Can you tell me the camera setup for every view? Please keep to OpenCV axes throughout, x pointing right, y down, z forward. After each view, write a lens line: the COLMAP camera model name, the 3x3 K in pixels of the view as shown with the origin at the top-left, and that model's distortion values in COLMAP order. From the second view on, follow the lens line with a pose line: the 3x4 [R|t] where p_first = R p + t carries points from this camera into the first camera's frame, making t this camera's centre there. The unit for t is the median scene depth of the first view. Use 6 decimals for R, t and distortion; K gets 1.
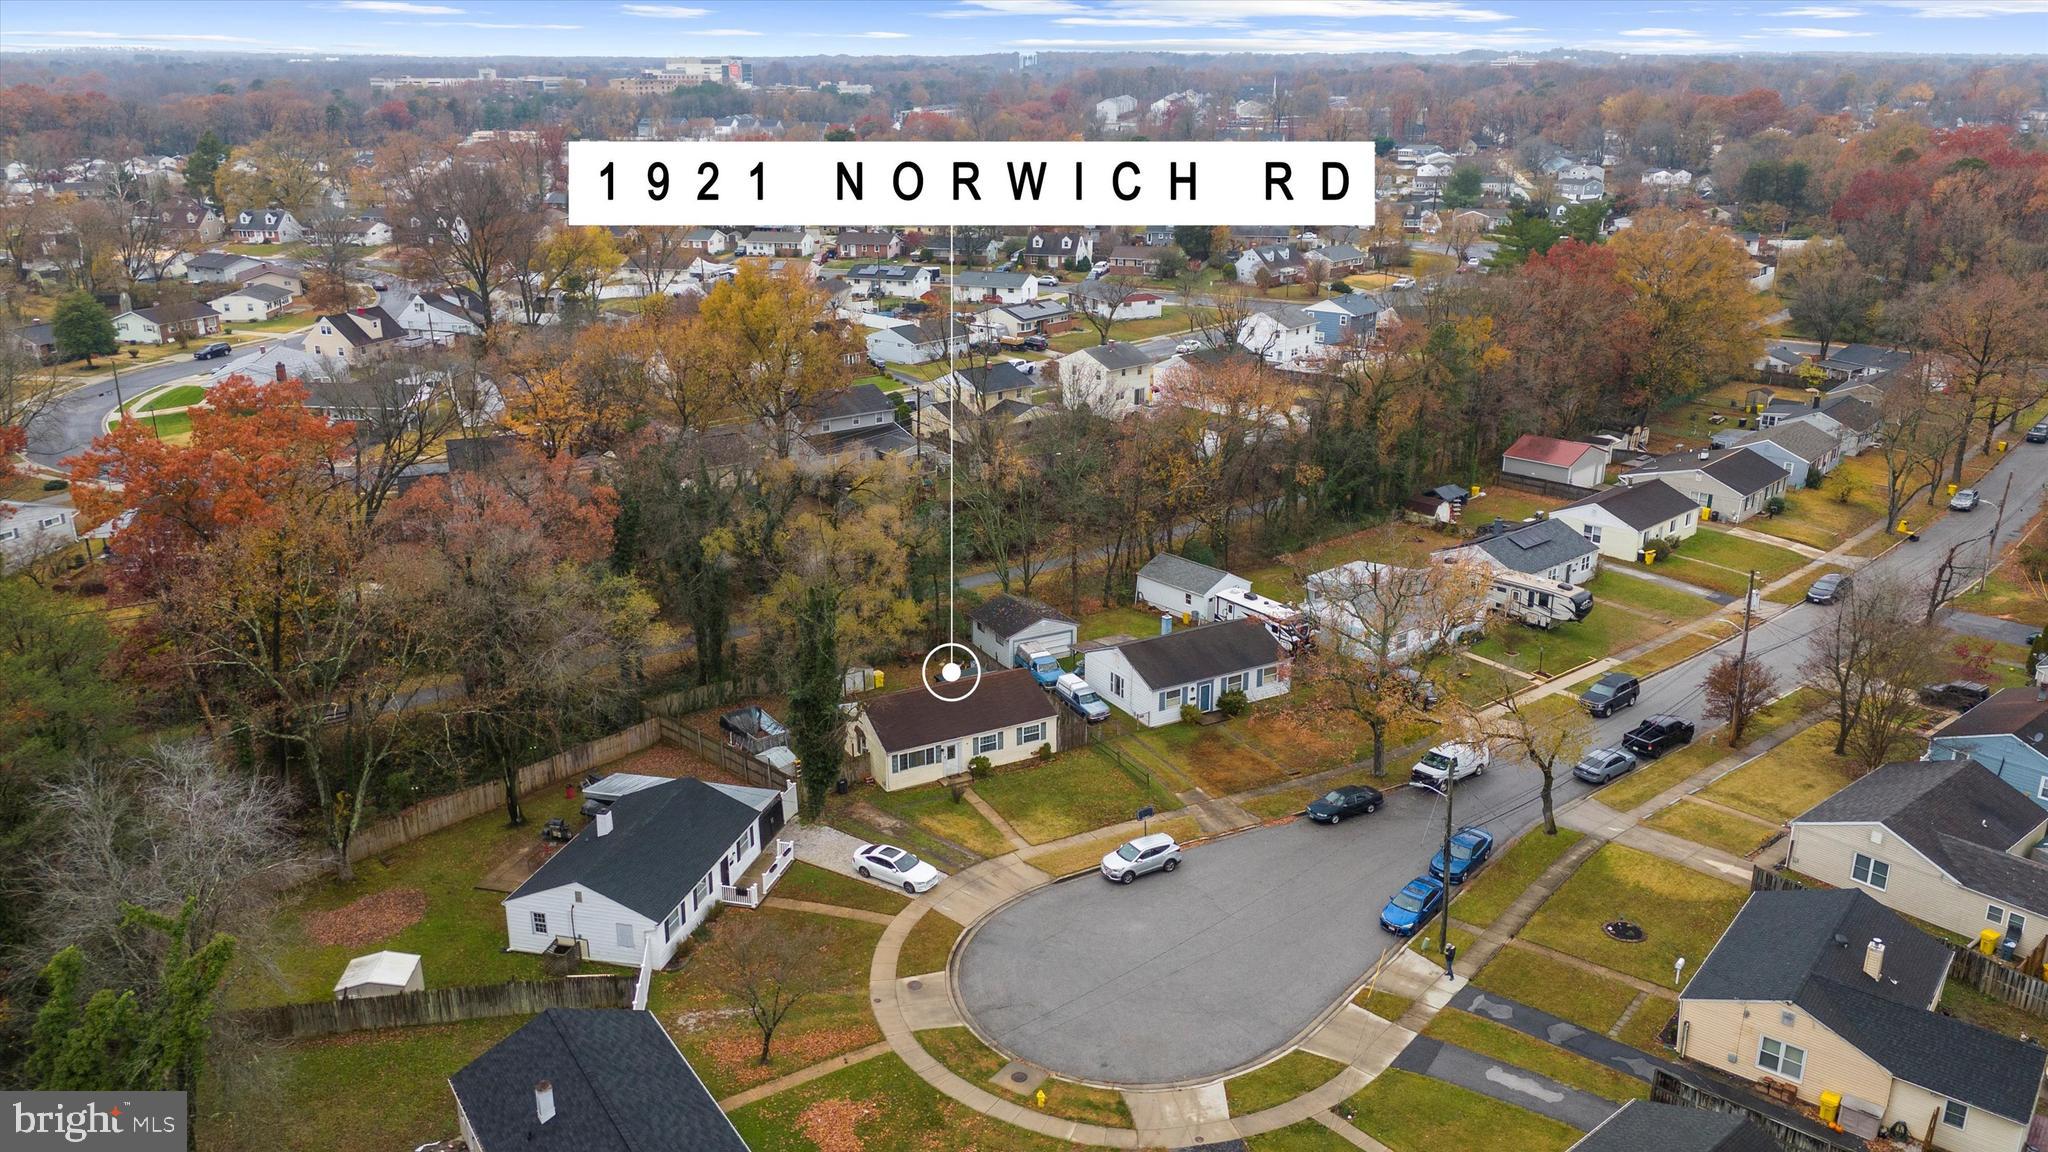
lens RADIAL K [[1551.0, 0, 1024.0], [0, 1551.0, 576.0], [0, 0, 1]] dist [0.077813, -0.001941]
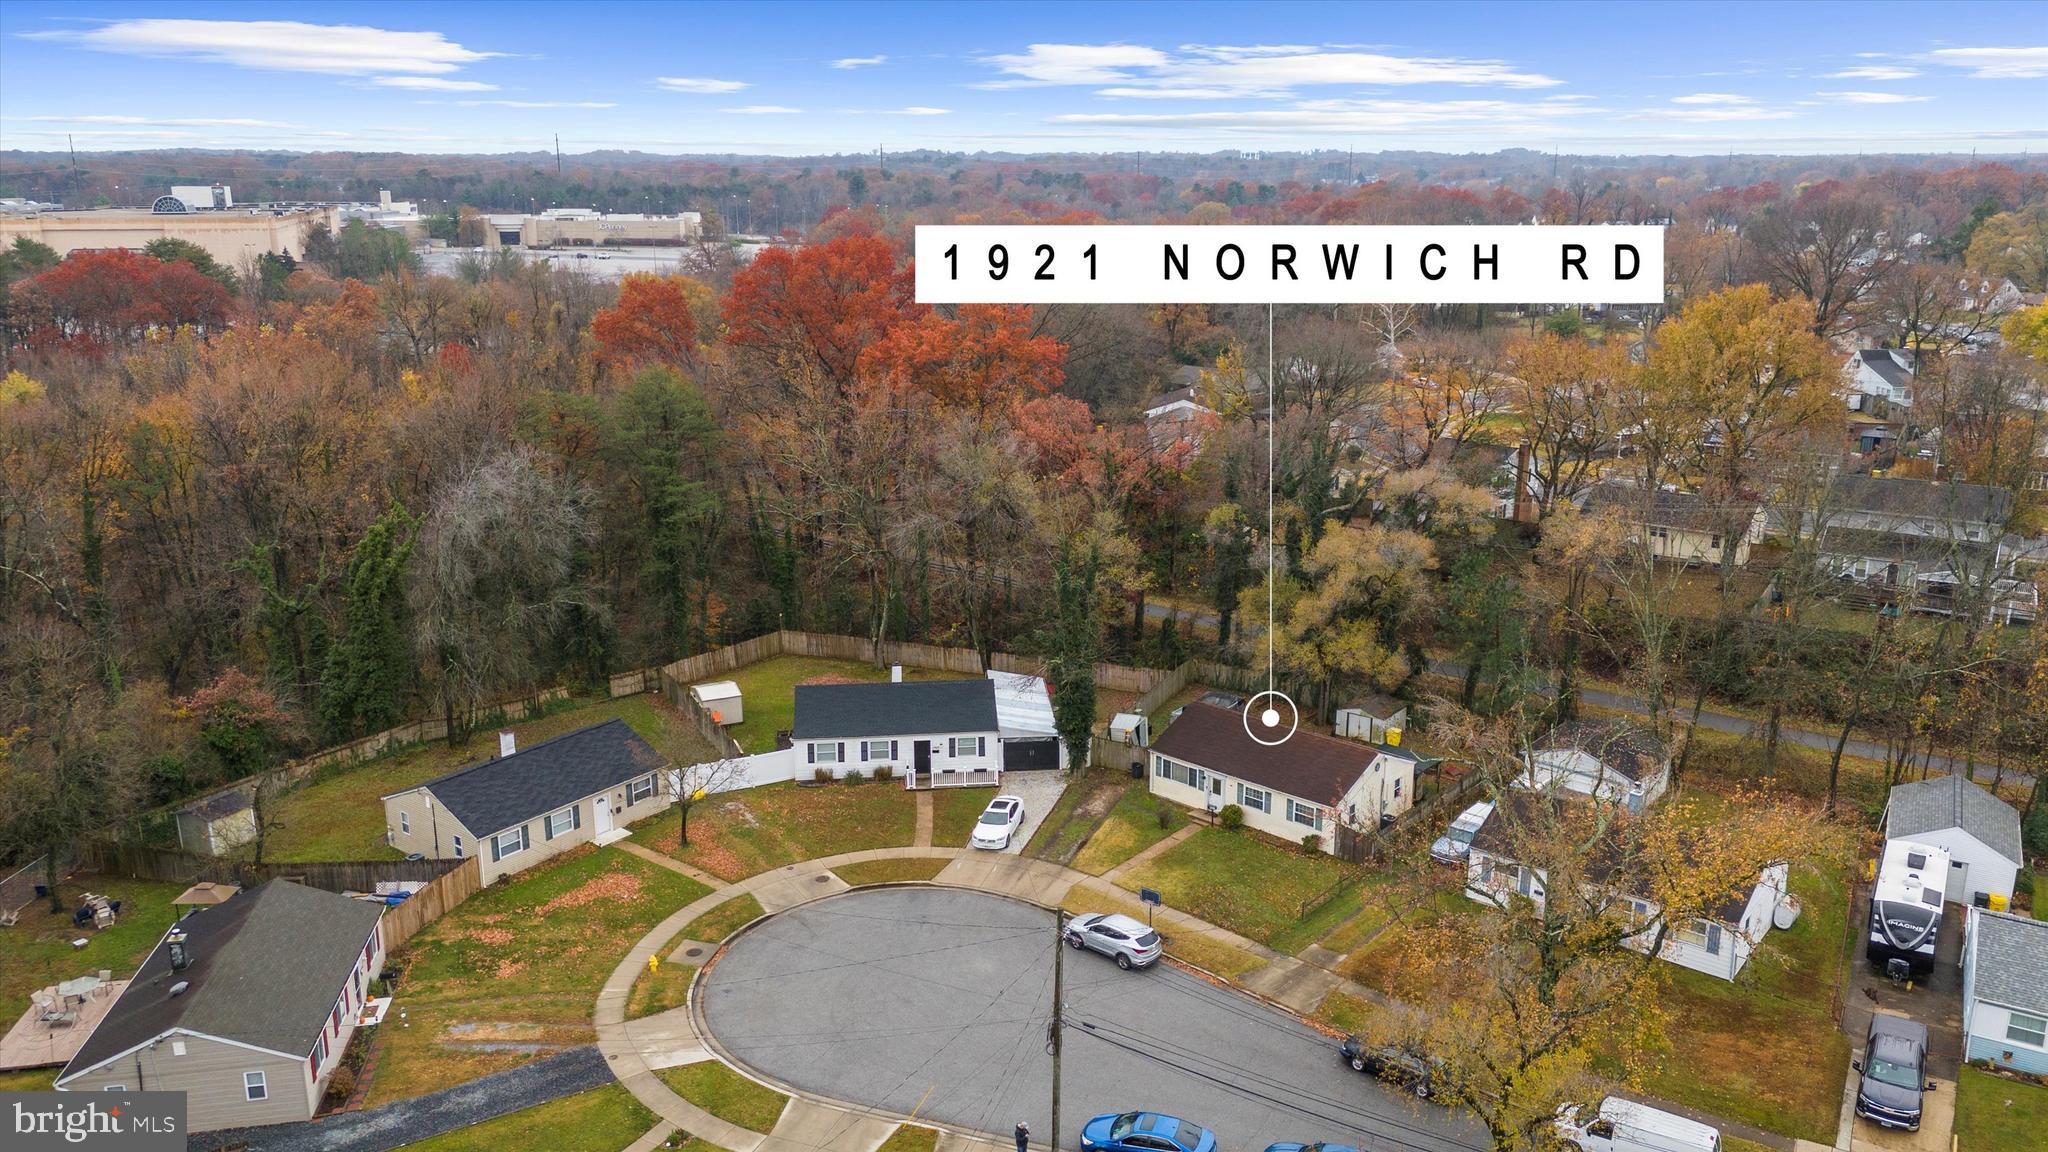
lens RADIAL K [[1551.0, 0, 1024.0], [0, 1551.0, 576.0], [0, 0, 1]] dist [0.077813, -0.001941]
pose [[0.358159, 0.257303, -0.897506, 0.716274], [-0.315968, 0.937960, 0.142810, -0.094133], [0.878570, 0.232435, 0.417239, 0.553068]]
